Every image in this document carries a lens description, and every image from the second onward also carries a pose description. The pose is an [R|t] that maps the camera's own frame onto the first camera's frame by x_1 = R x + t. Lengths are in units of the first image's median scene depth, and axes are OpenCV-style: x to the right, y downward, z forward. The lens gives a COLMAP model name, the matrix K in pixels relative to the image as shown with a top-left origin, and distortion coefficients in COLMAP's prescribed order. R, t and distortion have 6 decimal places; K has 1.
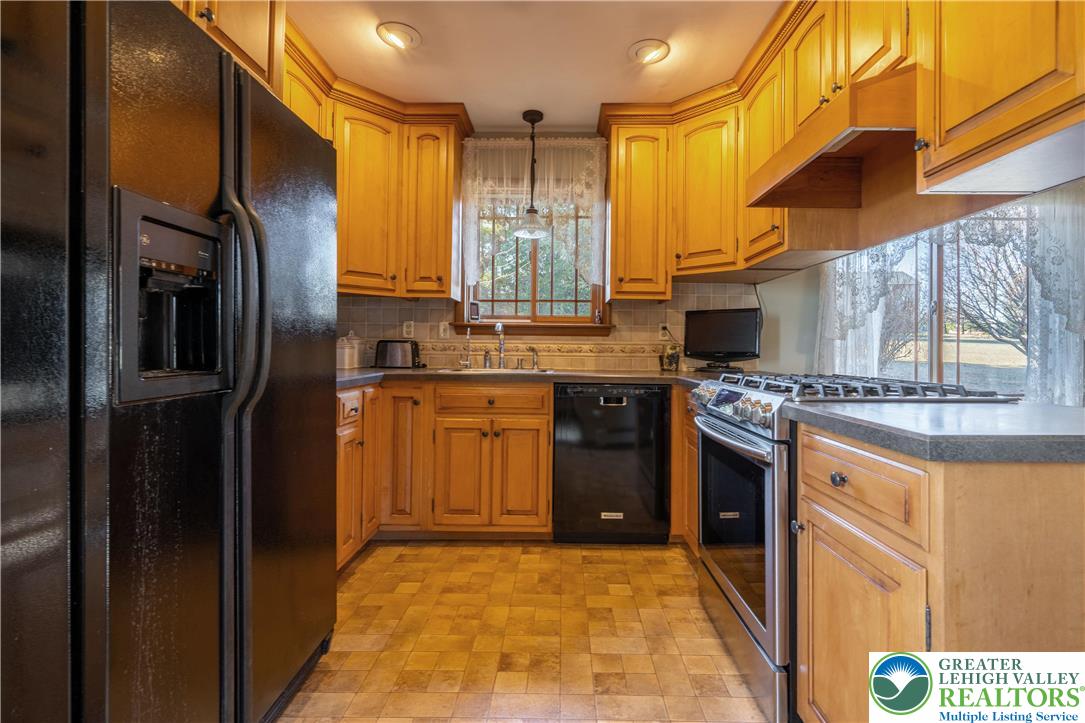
lens RADIAL K [[488.3, 0, 562.0], [0, 488.3, 349.5], [0, 0, 1]] dist [-0.005568, 0.001841]
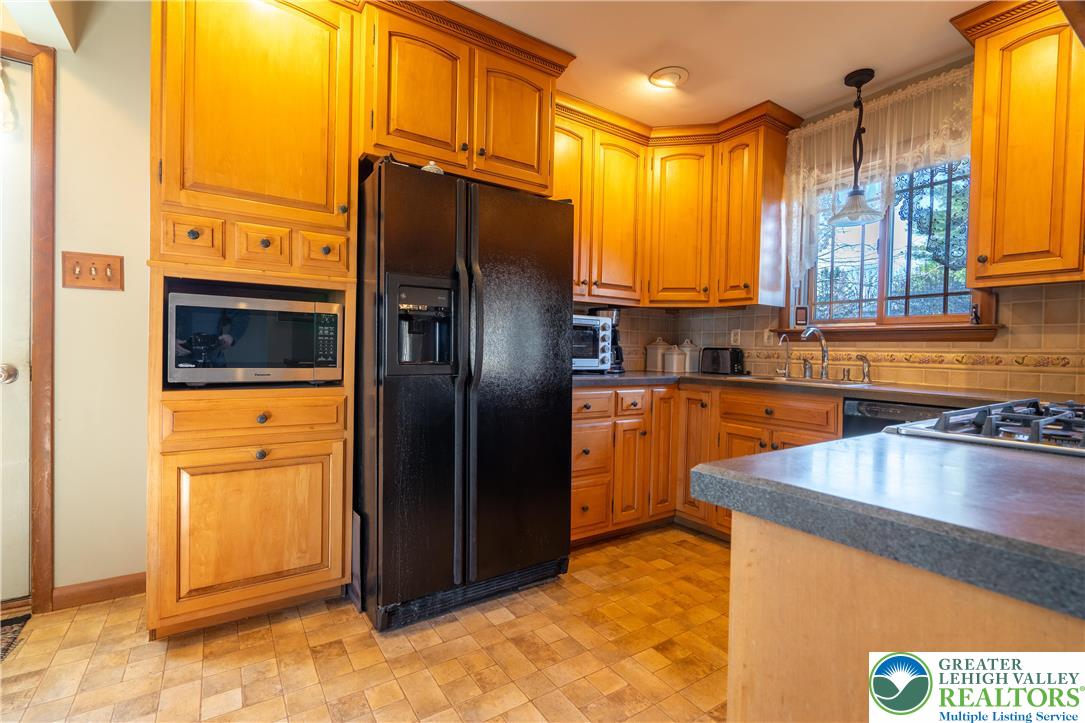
lens RADIAL K [[488.3, 0, 556.0], [0, 488.3, 362.8], [0, 0, 1]] dist [-0.005568, 0.001841]
pose [[0.574165, 0.022135, -0.818441, 0.340899], [-0.015786, 0.999748, 0.015963, 0.002782], [0.818588, 0.003755, 0.574369, 0.102856]]
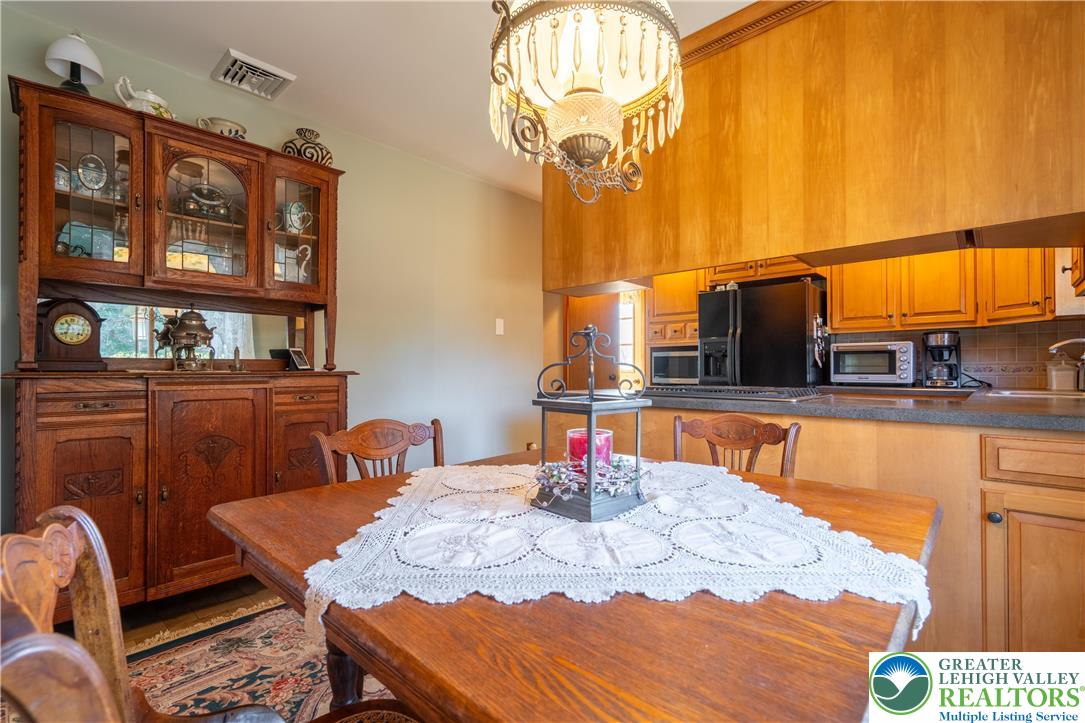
lens RADIAL K [[488.3, 0, 544.1], [0, 488.3, 366.6], [0, 0, 1]] dist [-0.005568, 0.001841]
pose [[-0.672213, -0.017020, -0.740162, 1.134576], [-0.009847, 0.999853, -0.014049, 0.013496], [0.740292, -0.002155, -0.672282, 0.932312]]
